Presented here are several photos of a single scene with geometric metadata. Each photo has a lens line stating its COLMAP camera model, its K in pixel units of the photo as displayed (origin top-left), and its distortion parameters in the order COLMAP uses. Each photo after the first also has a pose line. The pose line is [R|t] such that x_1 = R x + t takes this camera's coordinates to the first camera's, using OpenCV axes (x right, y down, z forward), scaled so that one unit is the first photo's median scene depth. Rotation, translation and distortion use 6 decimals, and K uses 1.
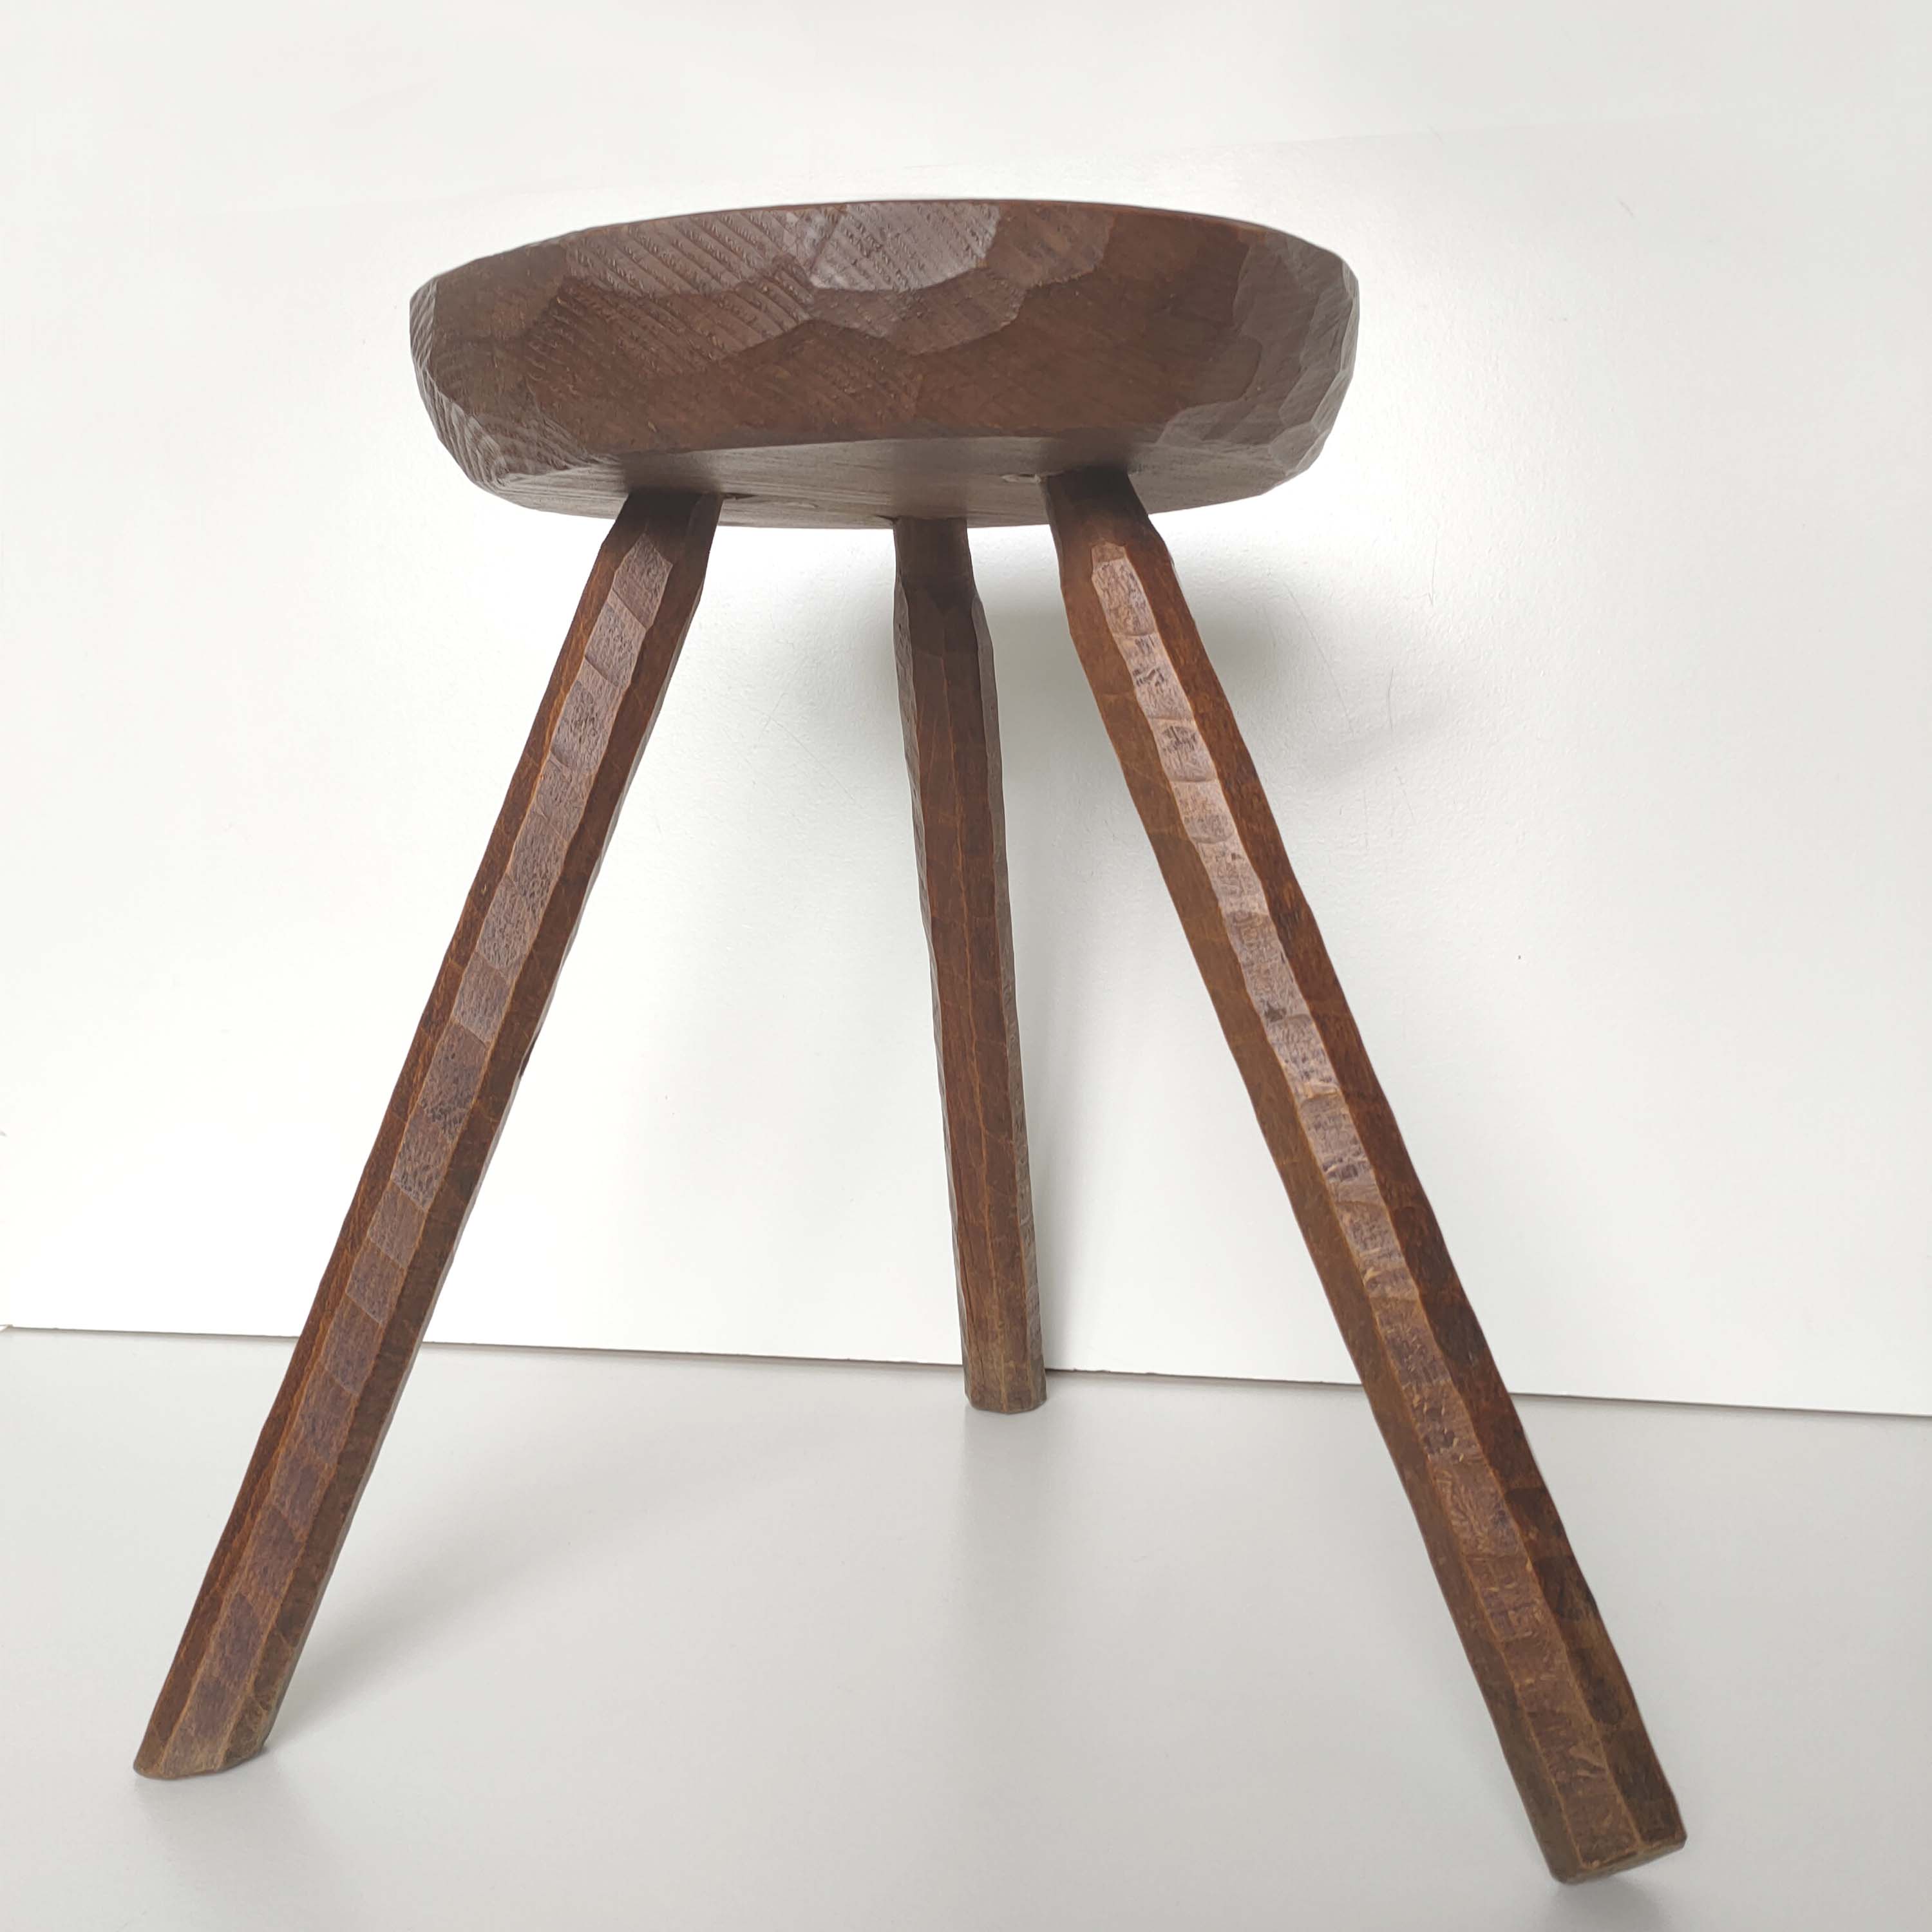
lens RADIAL K [[2588.3, 0, 966.0], [0, 2588.3, 966.0], [0, 0, 1]] dist [-0.007771, 0.661718]
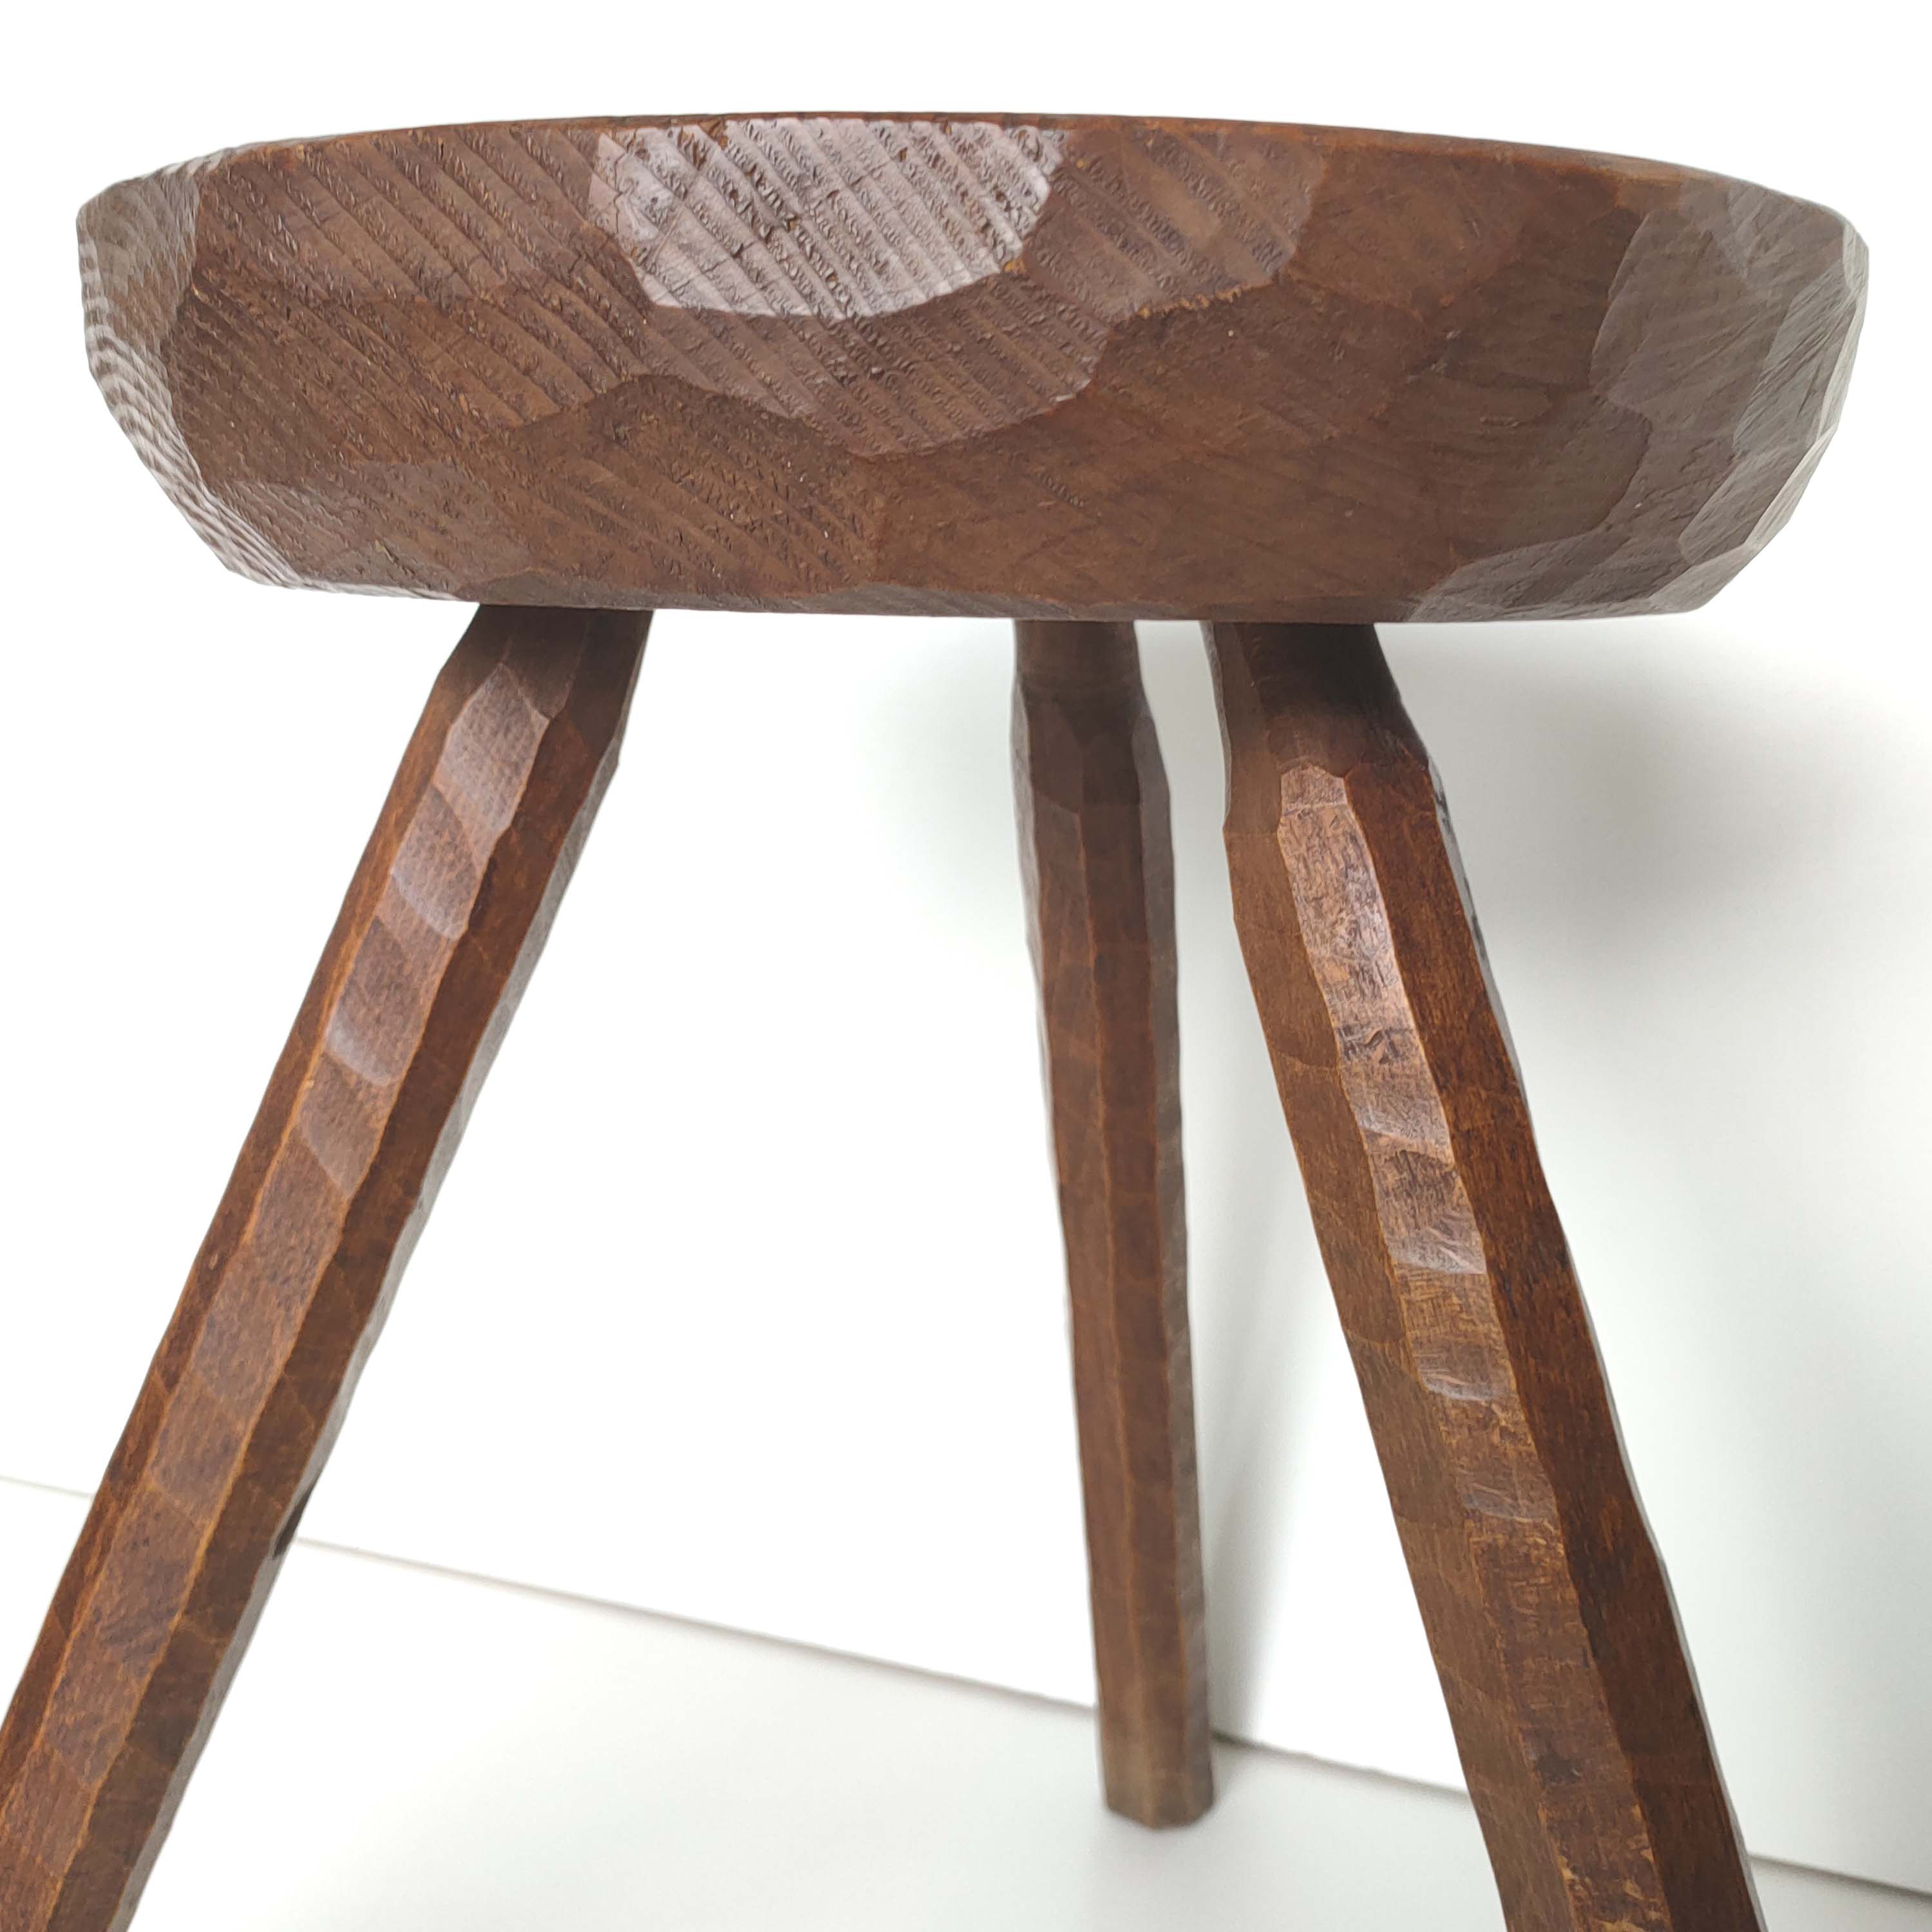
lens RADIAL K [[2412.6, 0, 966.0], [0, 2412.6, 966.0], [0, 0, 1]] dist [0.034321, 0.031793]
pose [[0.986112, 0.075094, -0.148137, 0.062420], [-0.057012, 0.990800, 0.122742, -0.183795], [0.155991, -0.112592, 0.981321, 0.525893]]
